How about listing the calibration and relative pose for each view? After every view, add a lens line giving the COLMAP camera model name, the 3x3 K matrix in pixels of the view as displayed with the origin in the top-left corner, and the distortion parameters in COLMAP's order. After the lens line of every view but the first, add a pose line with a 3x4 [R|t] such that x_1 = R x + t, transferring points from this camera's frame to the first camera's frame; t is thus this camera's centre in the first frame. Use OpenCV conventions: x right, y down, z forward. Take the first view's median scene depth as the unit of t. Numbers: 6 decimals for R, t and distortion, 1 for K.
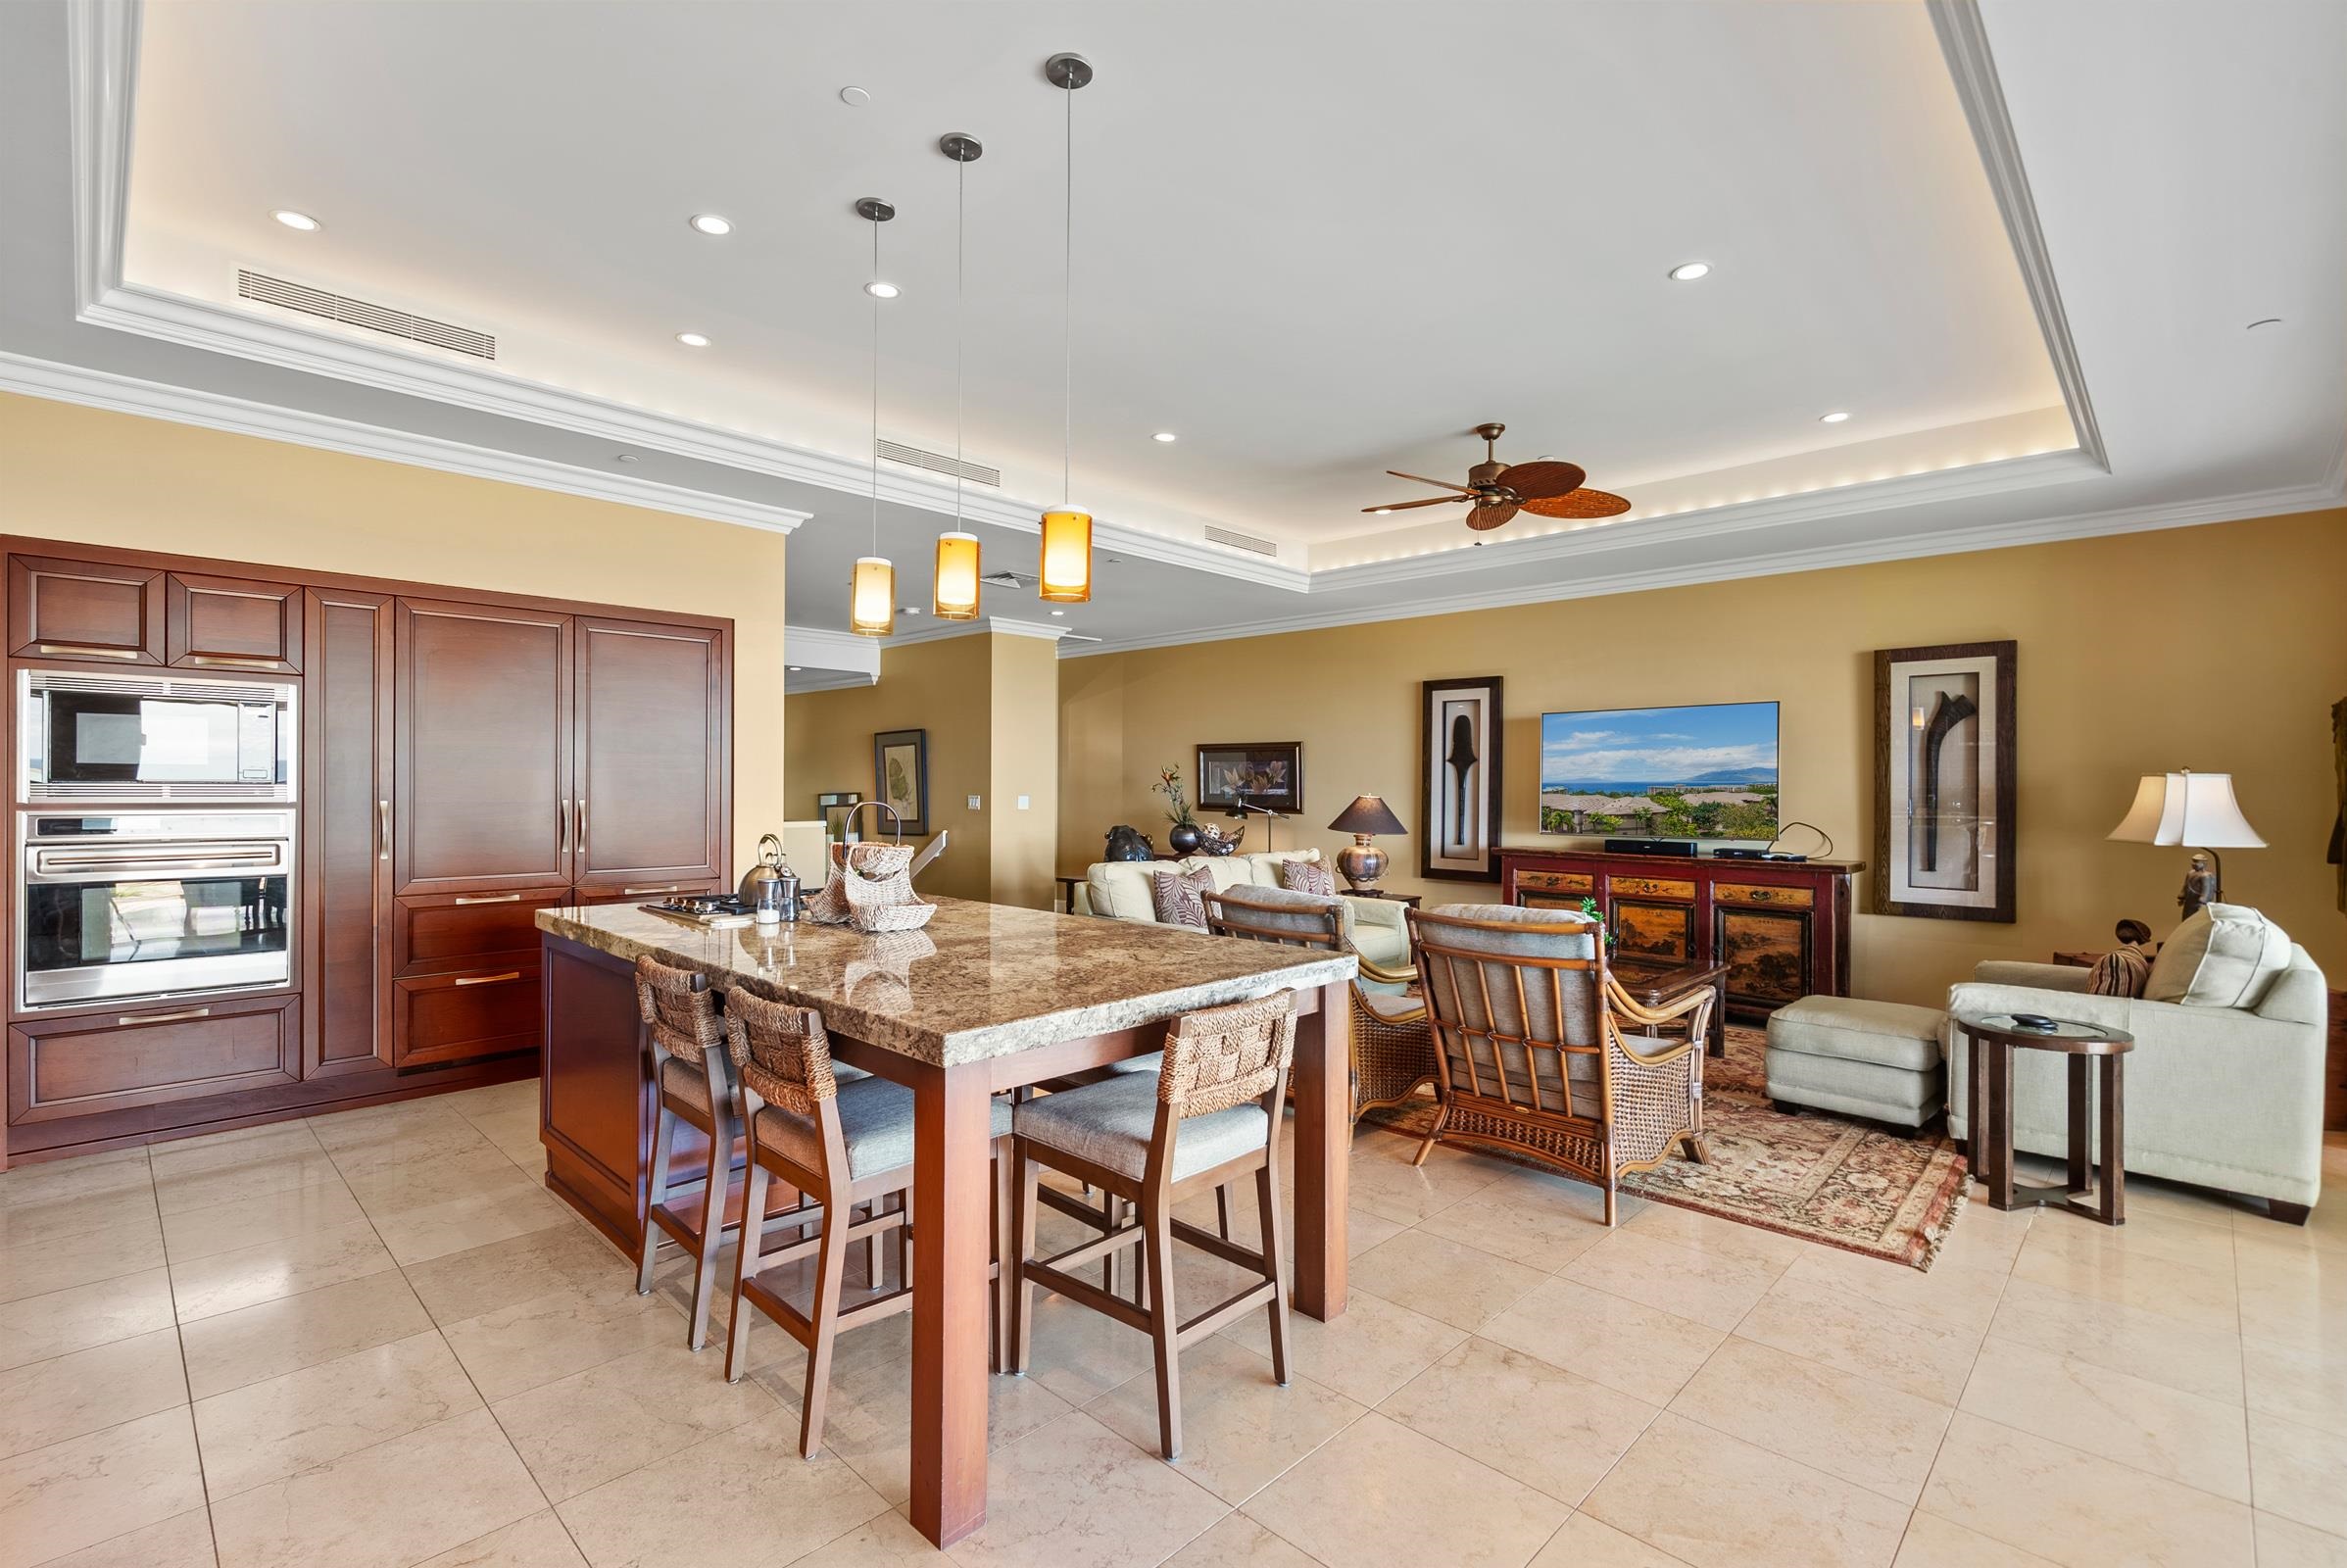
lens RADIAL K [[1063.8, 0, 1159.4], [0, 1063.8, 789.2], [0, 0, 1]] dist [-0.003377, 0.000523]
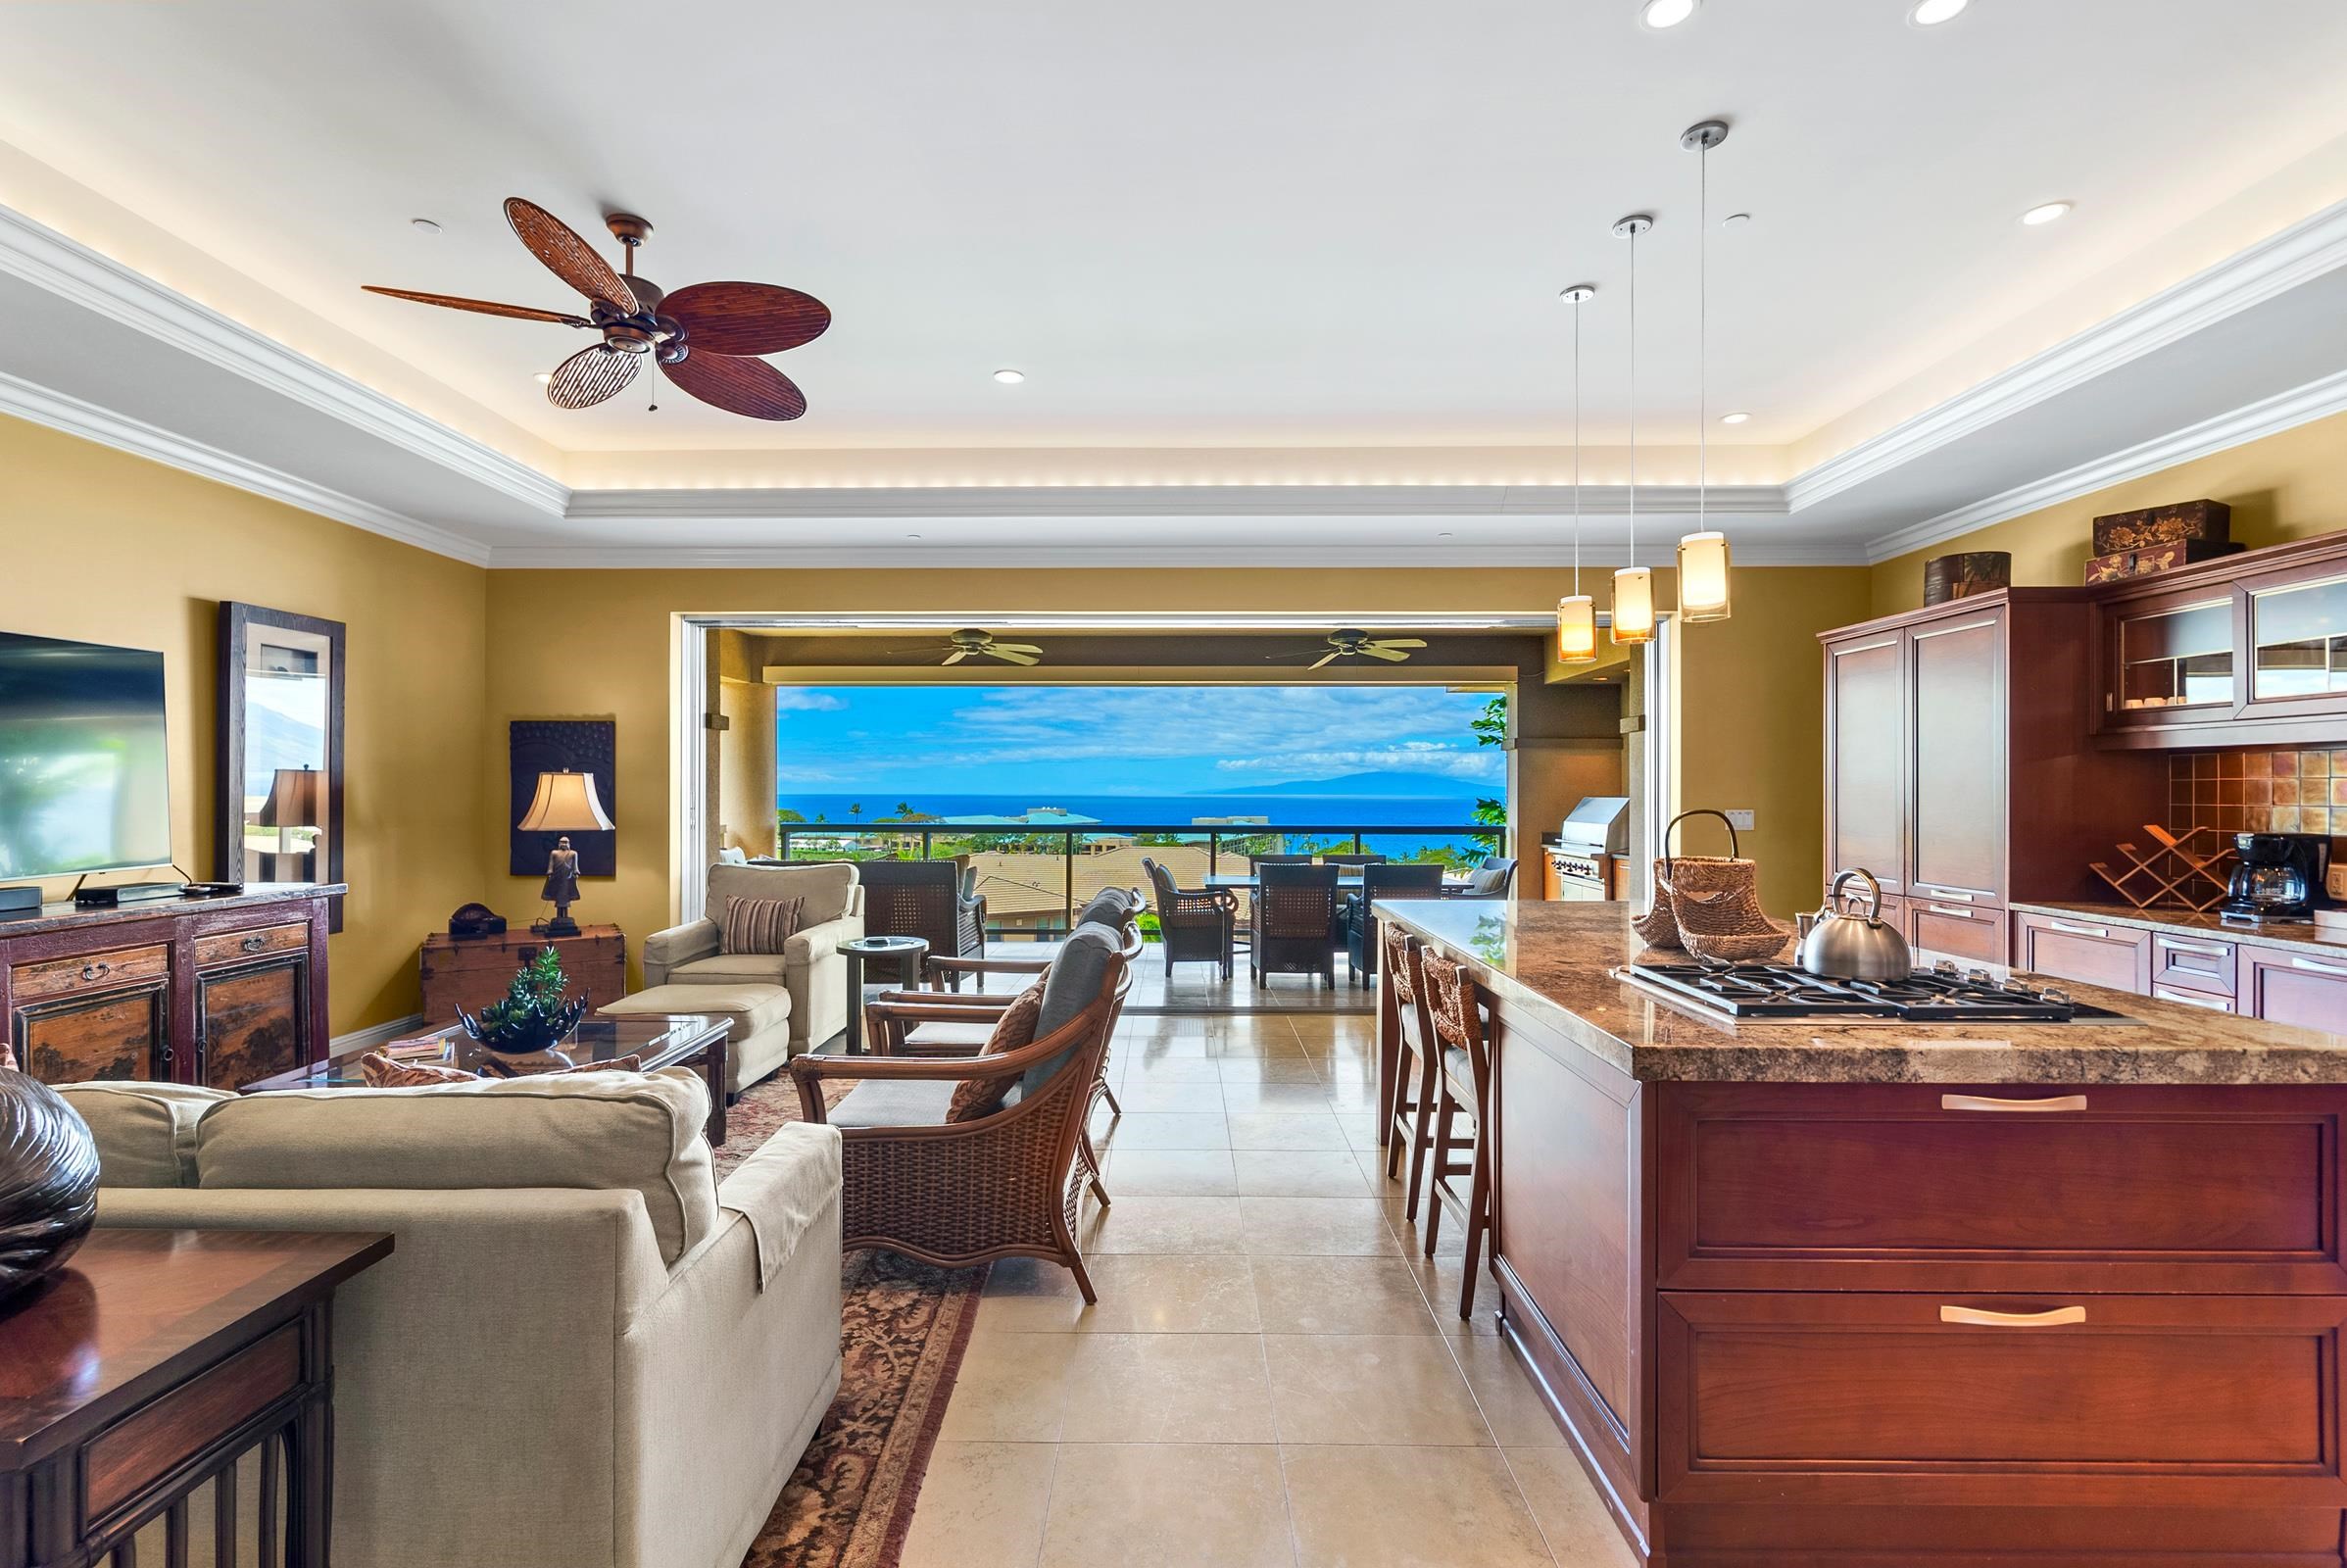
lens RADIAL K [[1063.8, 0, 1159.4], [0, 1063.8, 789.2], [0, 0, 1]] dist [-0.003377, 0.000523]
pose [[-0.689303, -0.007807, 0.724431, -0.340325], [-0.002658, 0.999962, 0.008247, -0.006475], [-0.724468, 0.003759, -0.689298, 1.101533]]
